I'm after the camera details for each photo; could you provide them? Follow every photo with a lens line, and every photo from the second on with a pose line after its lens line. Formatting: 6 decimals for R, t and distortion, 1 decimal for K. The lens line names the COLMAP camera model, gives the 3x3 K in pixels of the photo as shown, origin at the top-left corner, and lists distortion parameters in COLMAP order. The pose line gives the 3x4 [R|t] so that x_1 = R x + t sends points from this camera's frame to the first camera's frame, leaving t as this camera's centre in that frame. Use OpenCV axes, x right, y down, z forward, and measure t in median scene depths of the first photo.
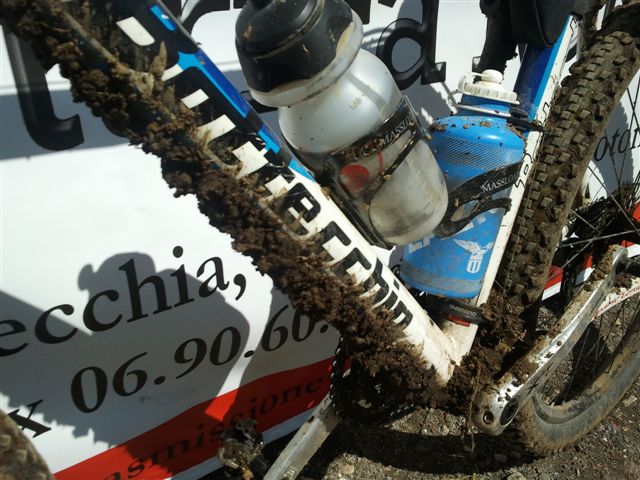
lens RADIAL K [[612.6, 0, 320.0], [0, 612.6, 240.0], [0, 0, 1]] dist [-0.074216, -0.009833]
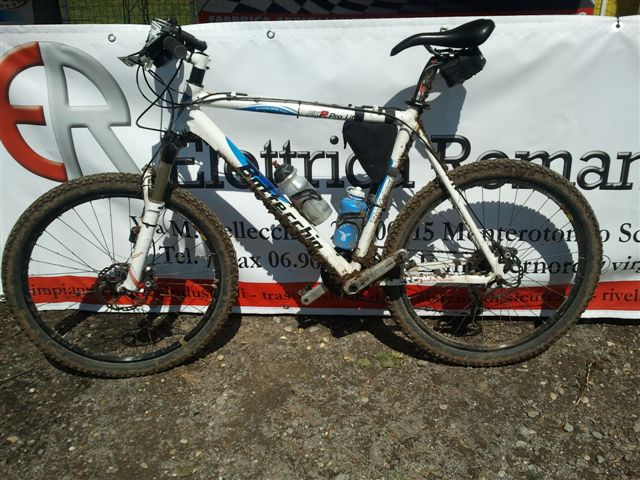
lens RADIAL K [[612.6, 0, 320.0], [0, 612.6, 240.0], [0, 0, 1]] dist [-0.074216, -0.009833]
pose [[0.747794, 0.228507, -0.623369, 2.422940], [-0.274934, 0.961199, 0.022534, 0.003149], [0.604331, 0.154534, 0.781603, -1.907325]]
